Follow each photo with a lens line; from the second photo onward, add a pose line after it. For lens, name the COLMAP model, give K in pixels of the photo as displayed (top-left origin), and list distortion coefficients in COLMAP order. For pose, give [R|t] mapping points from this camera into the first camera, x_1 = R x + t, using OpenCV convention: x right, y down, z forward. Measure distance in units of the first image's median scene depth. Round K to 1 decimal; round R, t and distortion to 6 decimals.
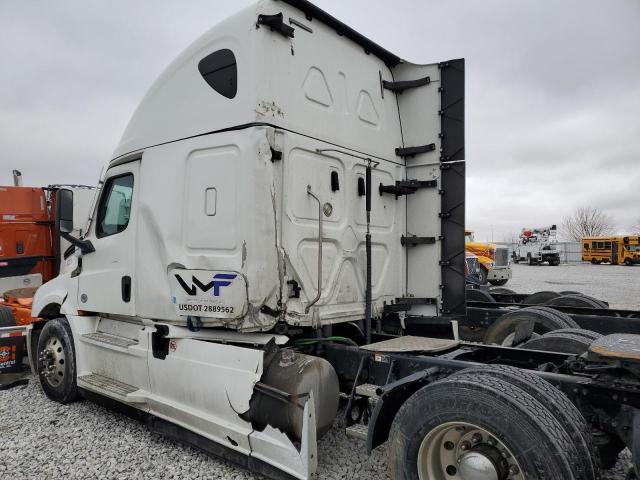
lens RADIAL K [[472.9, 0, 316.9], [0, 472.9, 242.8], [0, 0, 1]] dist [0.044061, -0.004902]
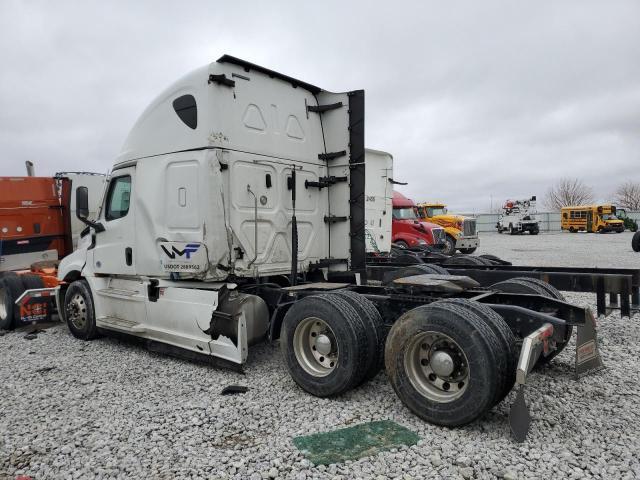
lens RADIAL K [[449.9, 0, 323.3], [0, 449.9, 238.1], [0, 0, 1]] dist [0.064670, -0.016073]
pose [[0.999510, -0.020386, 0.023756, 0.149293], [0.019290, 0.998778, 0.045497, -0.010002], [-0.024654, -0.045016, 0.998682, -0.370116]]
